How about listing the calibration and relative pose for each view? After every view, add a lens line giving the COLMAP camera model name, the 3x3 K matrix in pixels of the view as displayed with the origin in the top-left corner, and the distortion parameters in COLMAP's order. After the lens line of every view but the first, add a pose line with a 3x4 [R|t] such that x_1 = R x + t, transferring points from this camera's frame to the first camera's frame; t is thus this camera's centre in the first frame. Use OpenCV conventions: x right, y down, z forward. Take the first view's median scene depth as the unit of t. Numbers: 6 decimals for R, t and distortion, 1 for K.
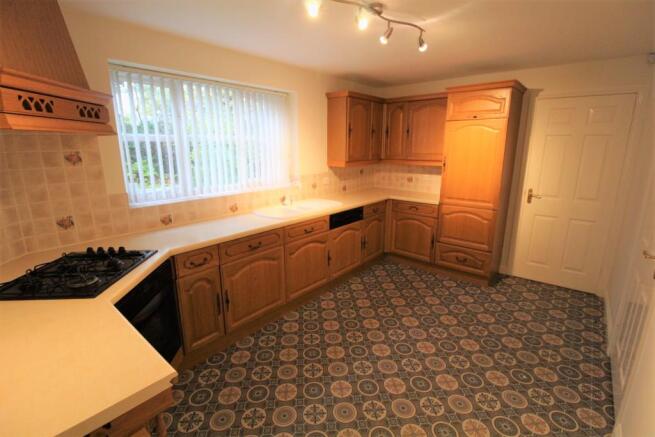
lens RADIAL K [[304.1, 0, 326.6], [0, 304.1, 219.0], [0, 0, 1]] dist [-0.000109, -0.000220]
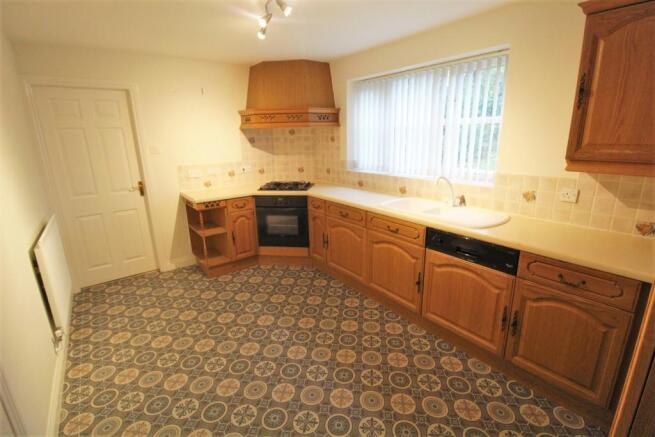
lens RADIAL K [[304.1, 0, 326.9], [0, 304.1, 217.1], [0, 0, 1]] dist [-0.000109, -0.000220]
pose [[-0.212577, 0.259117, -0.942162, 0.786718], [-0.213808, 0.928500, 0.303600, -0.216787], [0.953466, 0.265980, -0.141977, 0.938344]]
